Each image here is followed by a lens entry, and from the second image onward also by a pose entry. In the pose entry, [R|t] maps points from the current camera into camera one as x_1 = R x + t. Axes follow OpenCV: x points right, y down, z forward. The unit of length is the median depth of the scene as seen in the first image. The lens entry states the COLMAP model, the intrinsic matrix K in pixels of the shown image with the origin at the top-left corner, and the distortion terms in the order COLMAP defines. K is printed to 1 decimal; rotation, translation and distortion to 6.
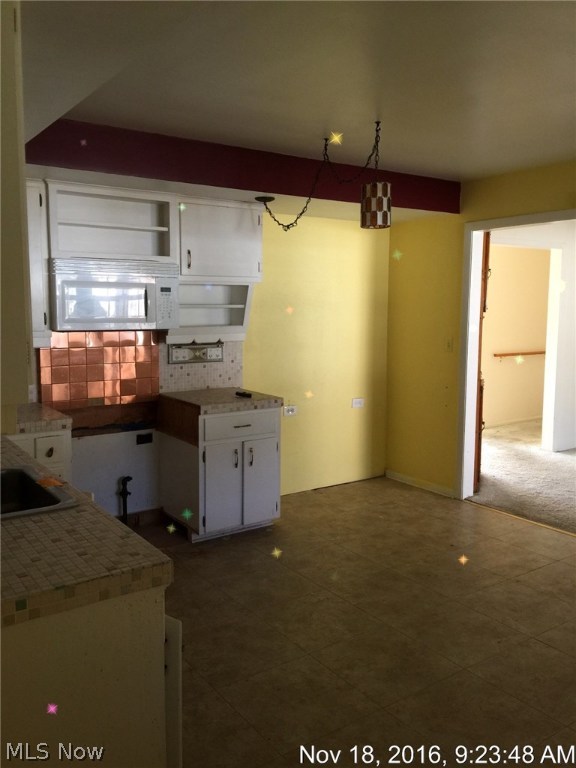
lens RADIAL K [[652.4, 0, 287.5], [0, 652.4, 383.8], [0, 0, 1]] dist [0.071781, -0.088831]
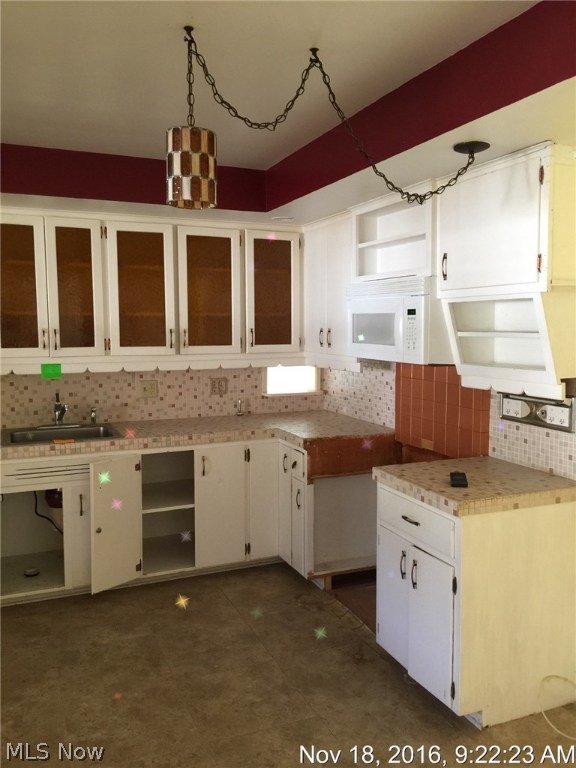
lens RADIAL K [[652.4, 0, 284.1], [0, 652.4, 380.0], [0, 0, 1]] dist [0.071781, -0.088831]
pose [[-0.230724, 0.079880, -0.969735, 0.538774], [-0.121852, 0.986407, 0.110245, -0.119221], [0.965359, 0.143600, -0.217855, 0.937855]]
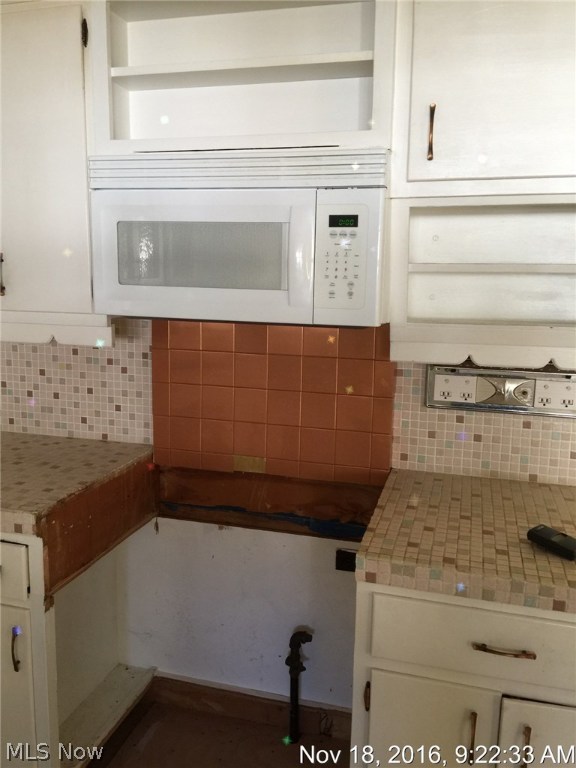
lens RADIAL K [[652.4, 0, 289.0], [0, 652.4, 374.0], [0, 0, 1]] dist [0.071781, -0.088831]
pose [[0.633068, 0.123256, -0.764220, 0.085613], [-0.113426, 0.991357, 0.065929, -0.070183], [0.765741, 0.044945, 0.641577, 0.668249]]
